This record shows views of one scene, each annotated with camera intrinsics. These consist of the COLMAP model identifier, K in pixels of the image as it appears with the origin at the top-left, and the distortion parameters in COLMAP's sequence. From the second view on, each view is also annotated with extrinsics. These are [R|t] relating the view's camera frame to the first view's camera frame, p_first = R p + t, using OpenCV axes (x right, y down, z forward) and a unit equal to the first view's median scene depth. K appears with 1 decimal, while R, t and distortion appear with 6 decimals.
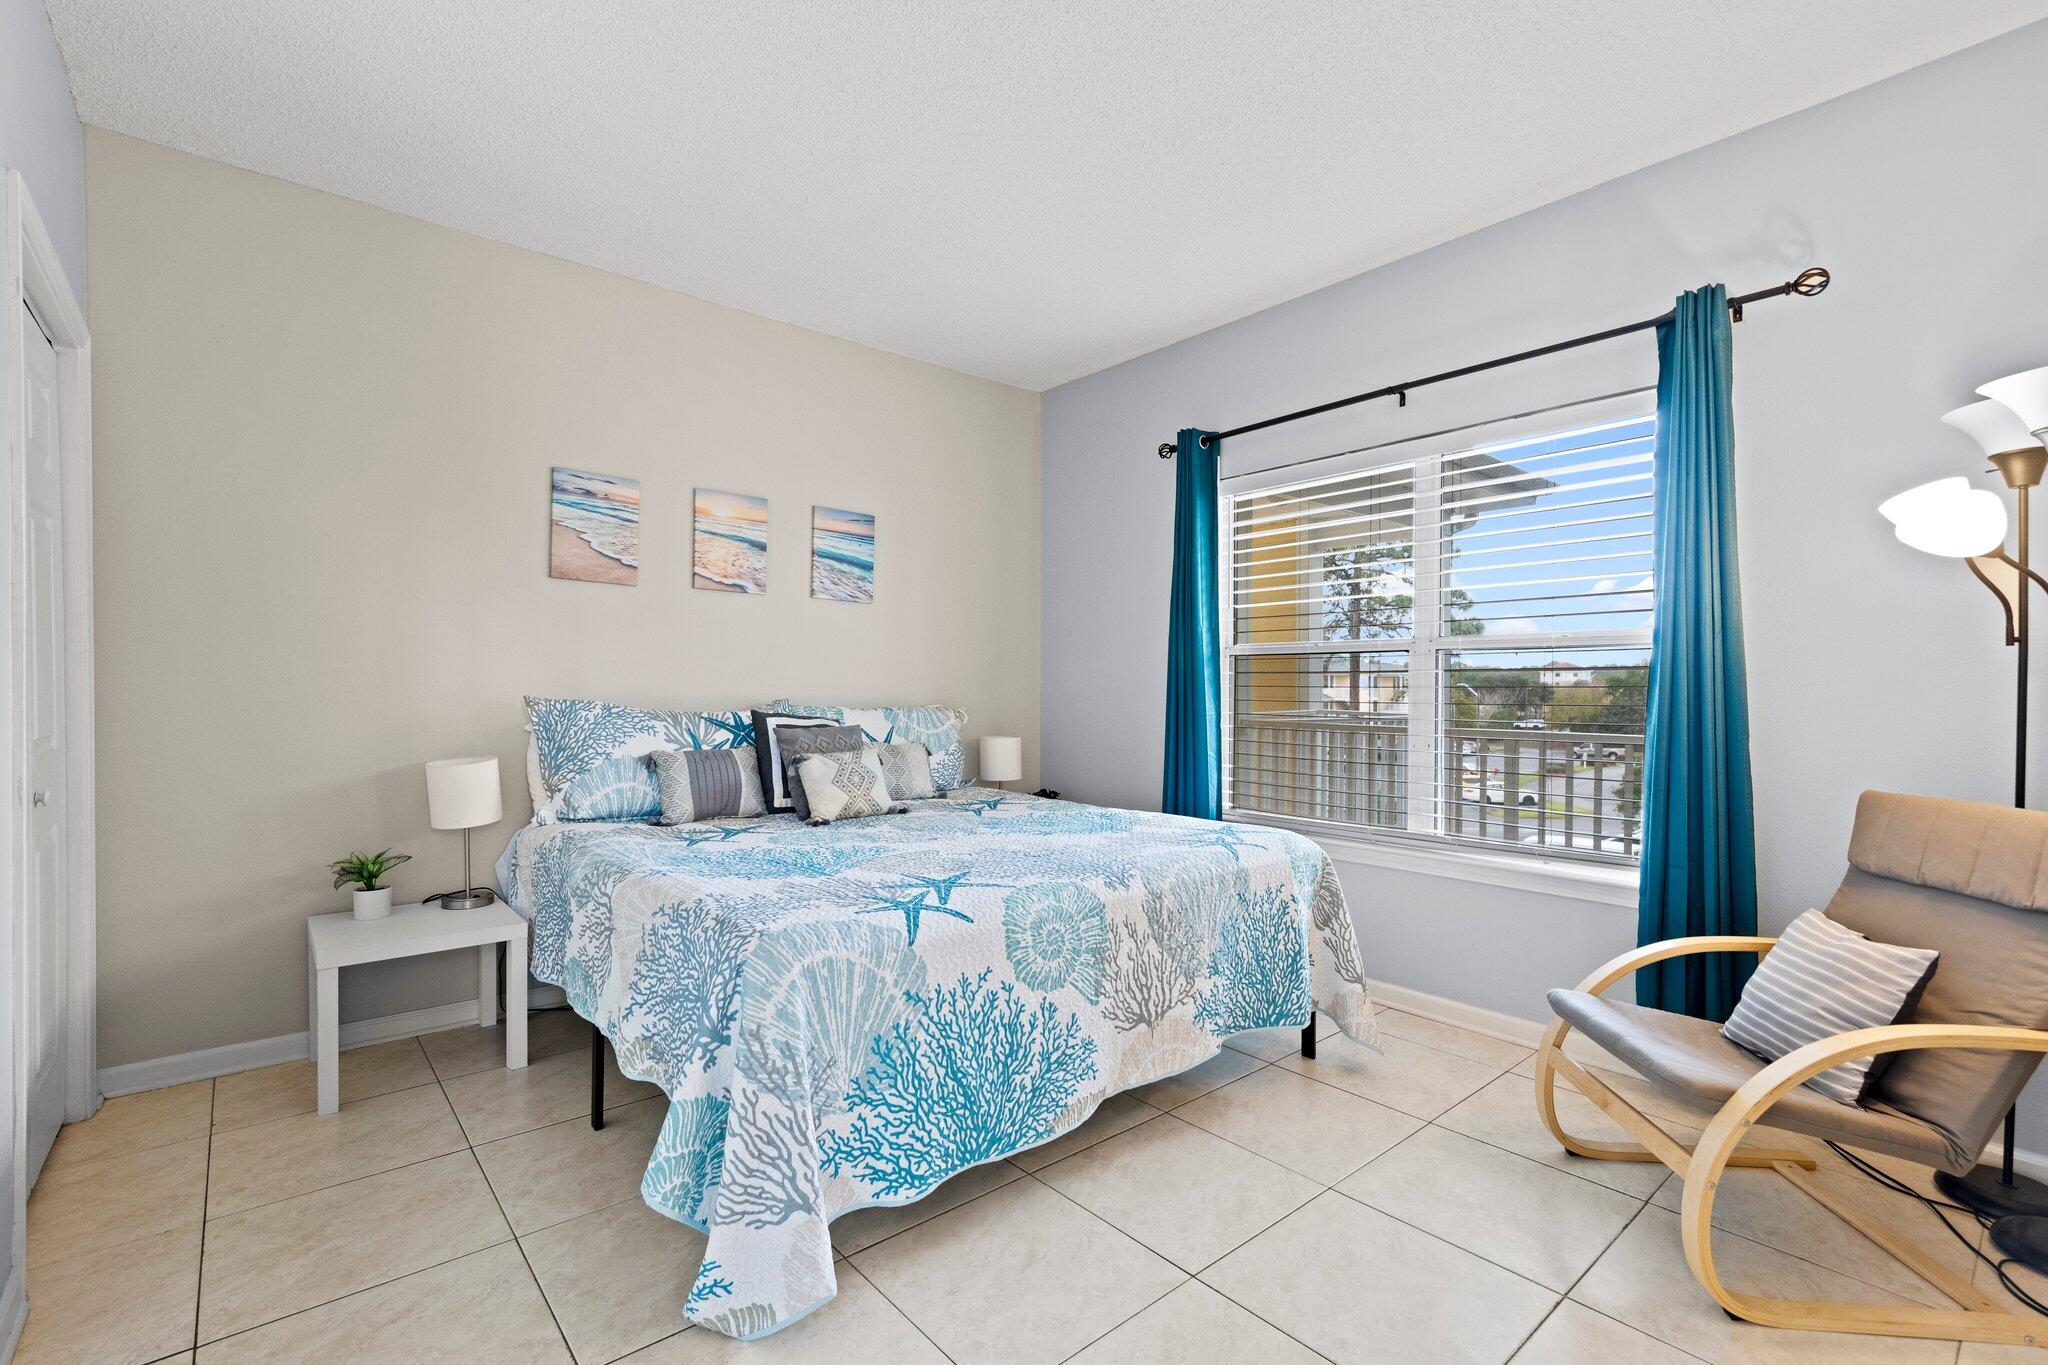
lens RADIAL K [[909.3, 0, 1024.0], [0, 909.3, 682.5], [0, 0, 1]] dist [0.000125, -0.000267]
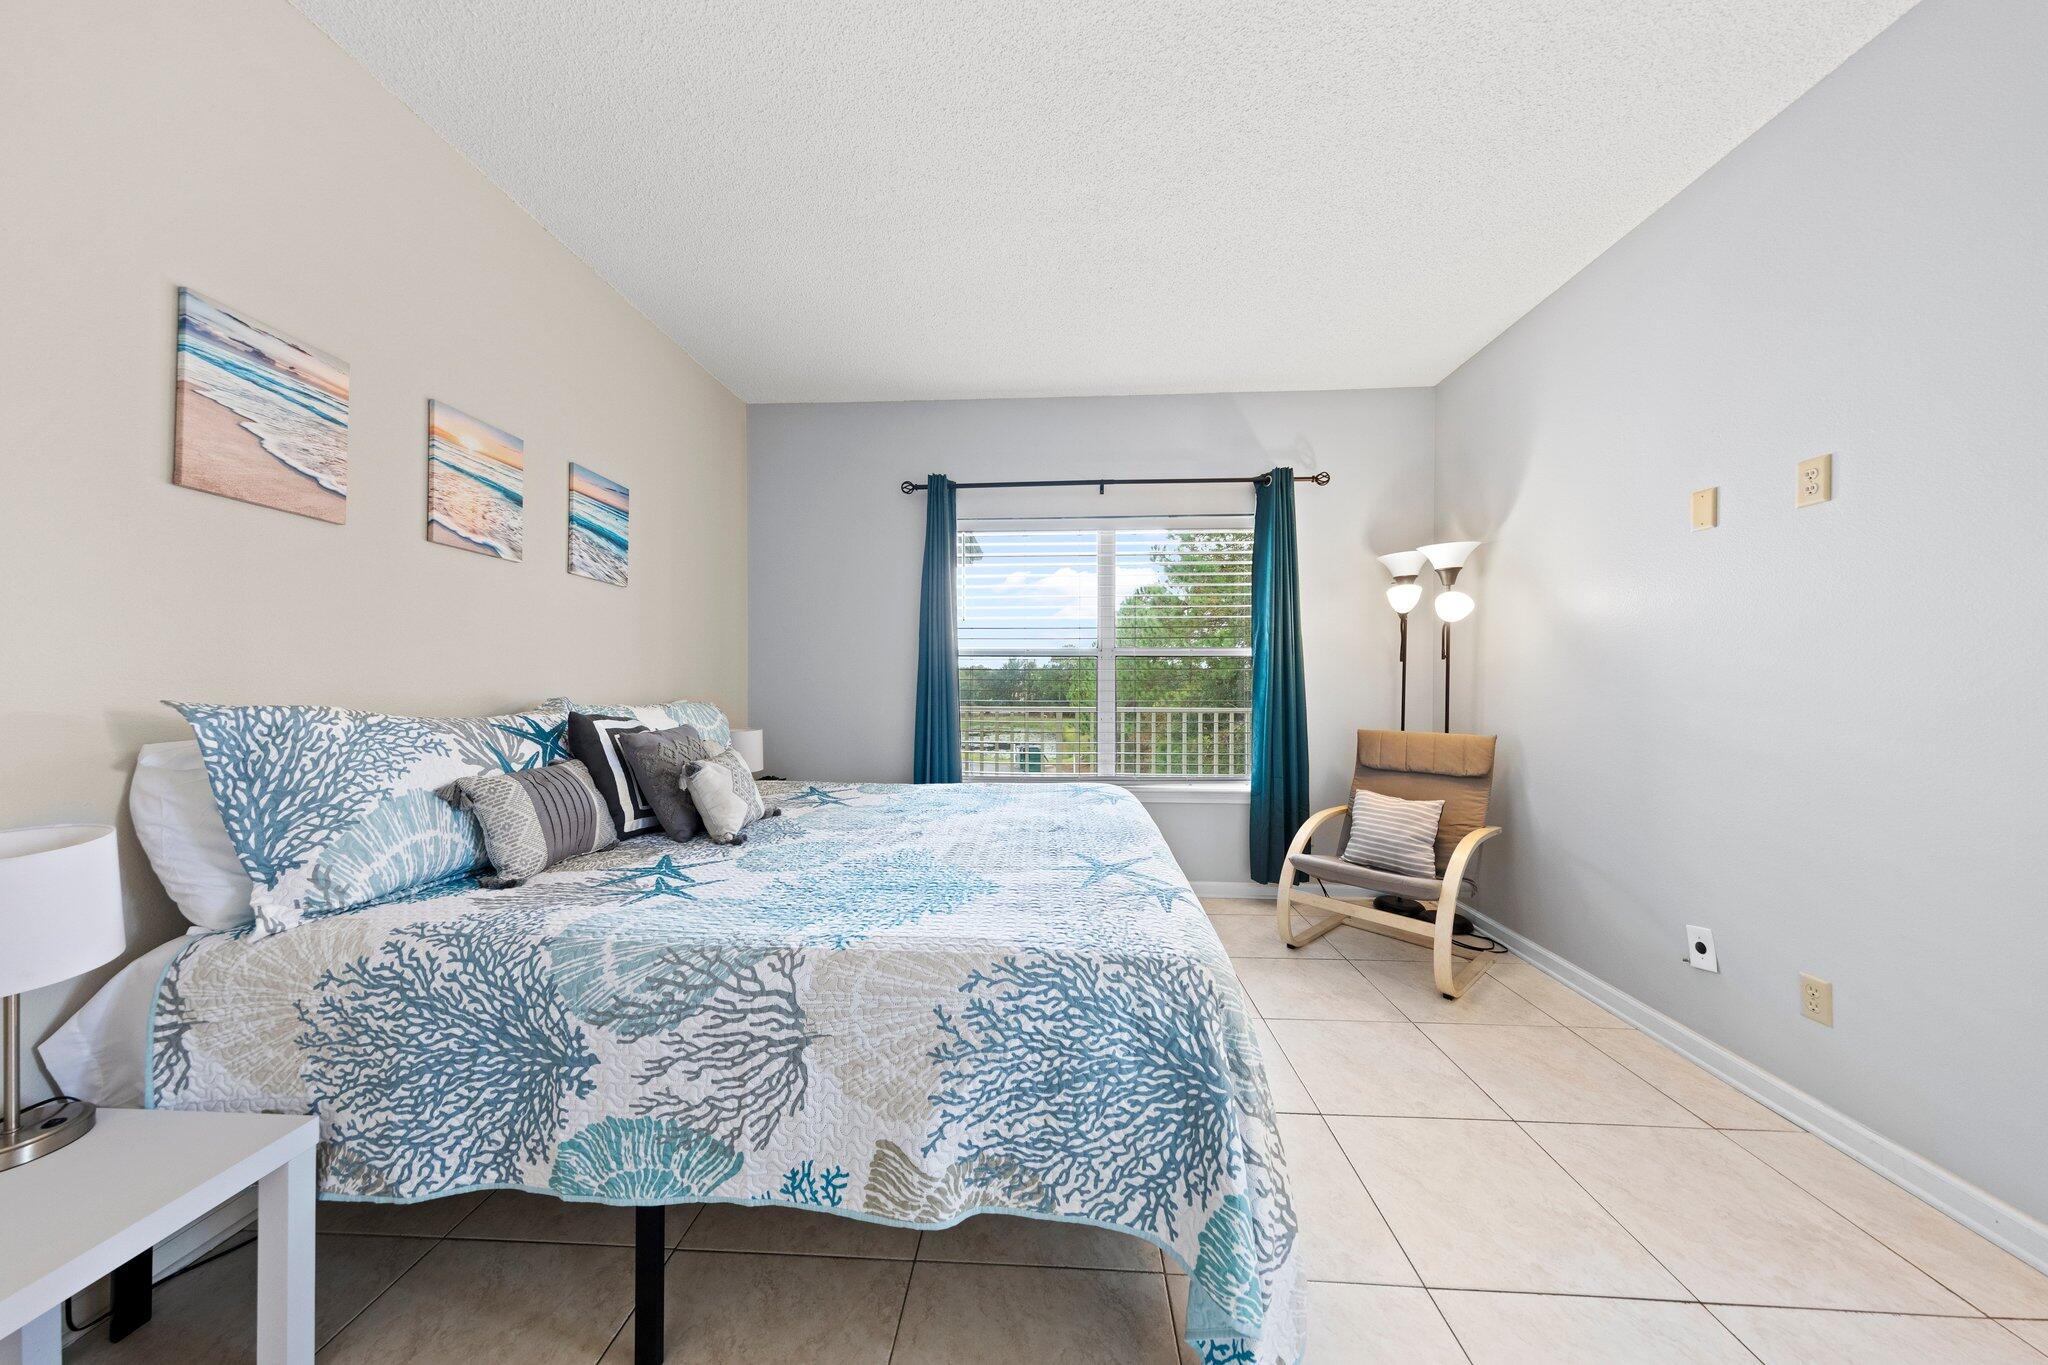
lens RADIAL K [[648.4, 0, 1025.7], [0, 648.4, 675.2], [0, 0, 1]] dist [0.000093, -0.000223]
pose [[0.686199, 0.004038, 0.727403, -0.449453], [-0.002235, 0.999992, -0.003443, 0.000053], [-0.727411, 0.000737, 0.686202, 0.354042]]
